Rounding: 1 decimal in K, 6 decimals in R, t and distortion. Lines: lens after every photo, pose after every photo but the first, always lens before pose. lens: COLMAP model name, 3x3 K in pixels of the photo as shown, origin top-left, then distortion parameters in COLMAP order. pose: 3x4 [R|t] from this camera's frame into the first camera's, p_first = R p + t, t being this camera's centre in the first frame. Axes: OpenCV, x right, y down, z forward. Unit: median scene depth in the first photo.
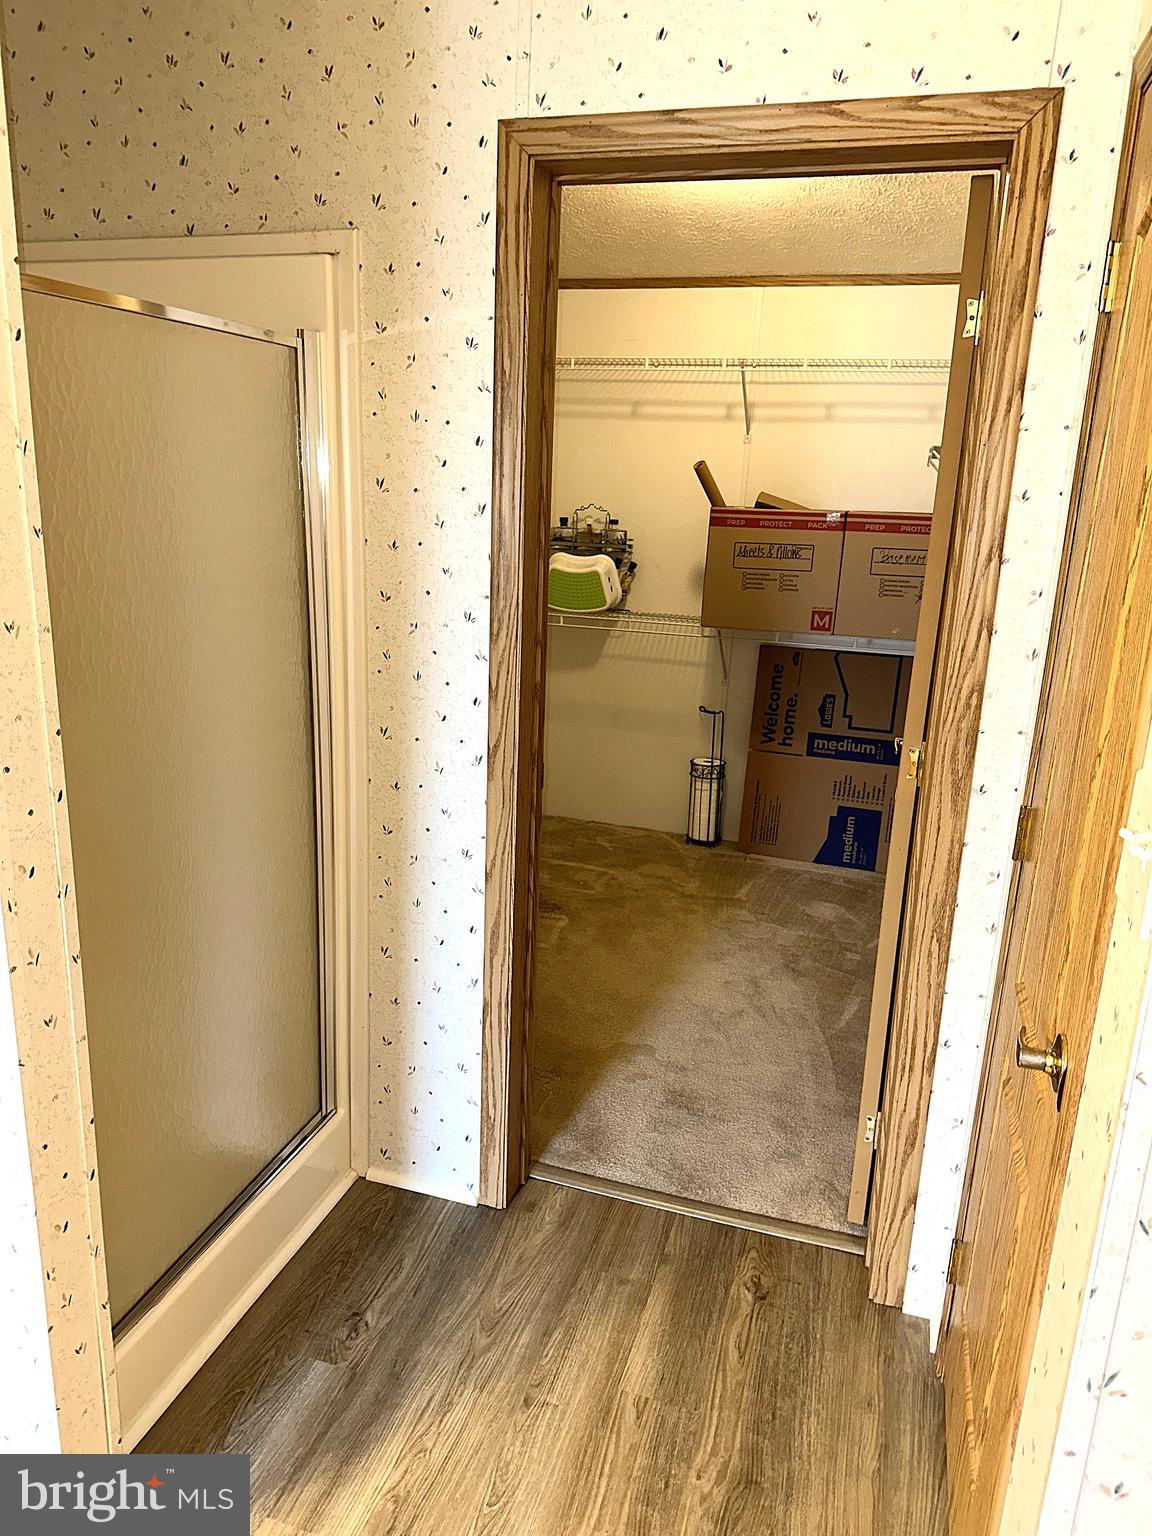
lens RADIAL K [[1078.4, 0, 567.1], [0, 1078.4, 773.1], [0, 0, 1]] dist [0.058236, -0.068568]
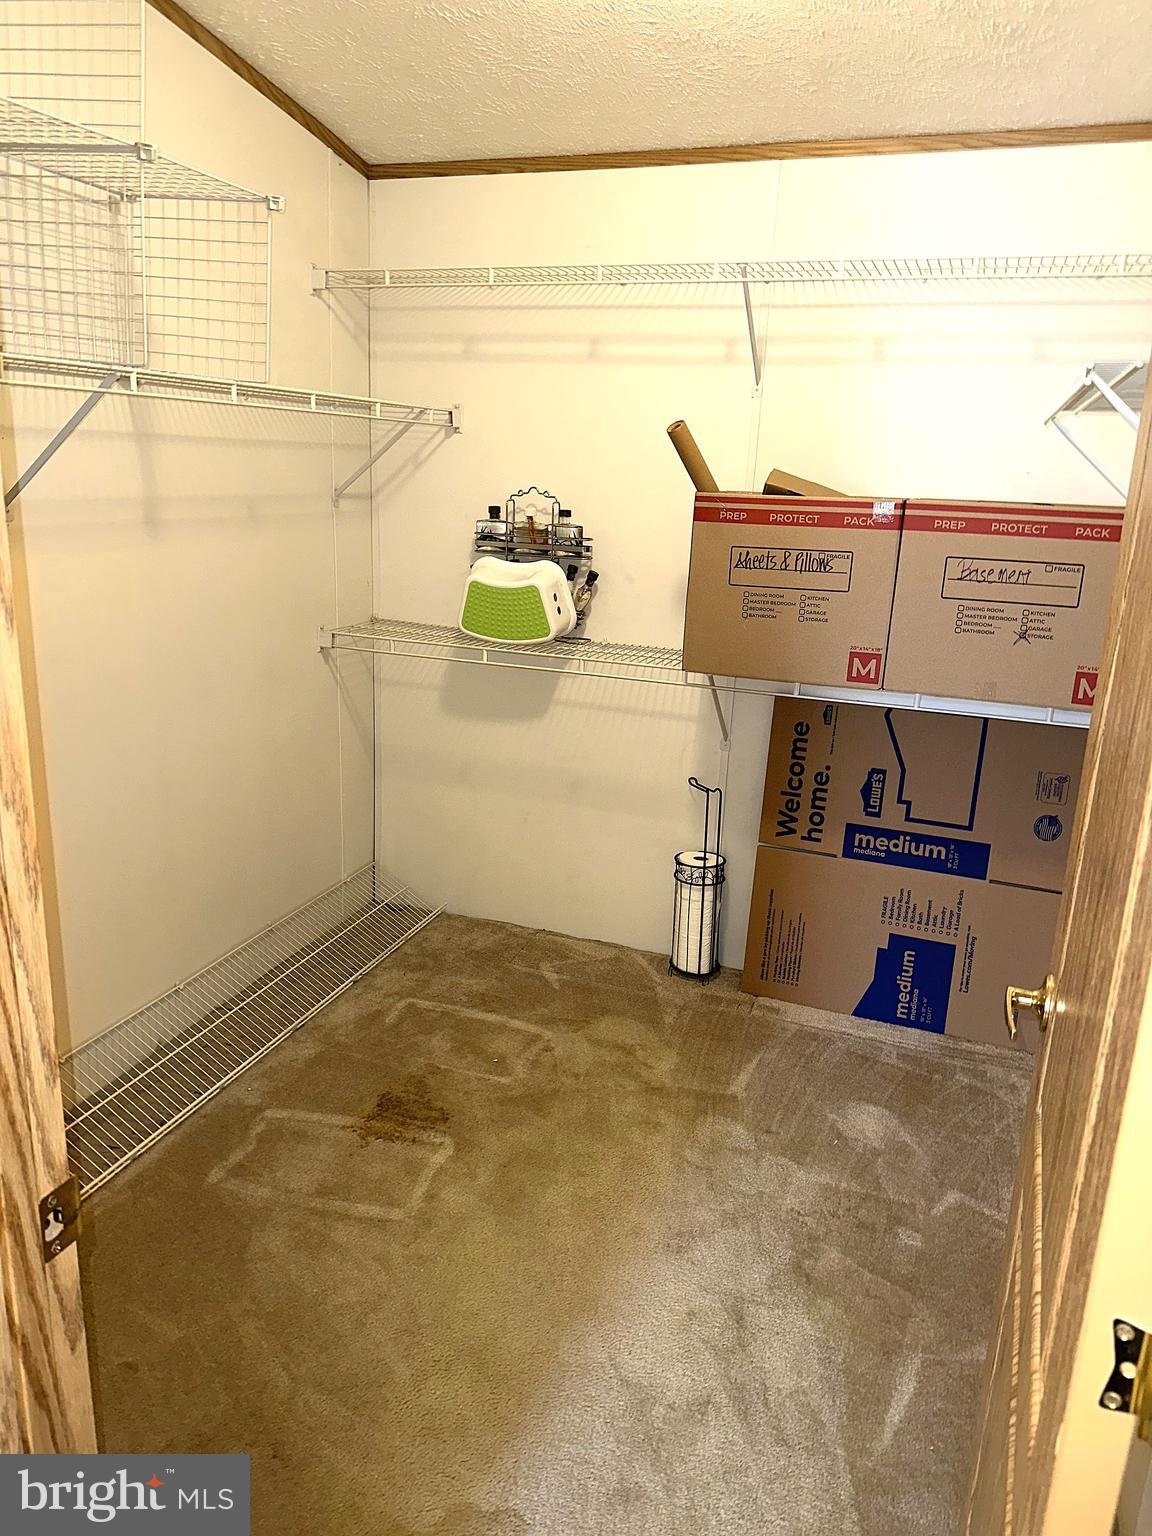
lens RADIAL K [[1078.4, 0, 578.5], [0, 1078.4, 751.7], [0, 0, 1]] dist [0.058236, -0.068568]
pose [[0.999116, 0.008401, -0.041188, 0.084860], [-0.008404, 0.999965, 0.000083, -0.082976], [0.041187, 0.000263, 0.999151, 0.321384]]
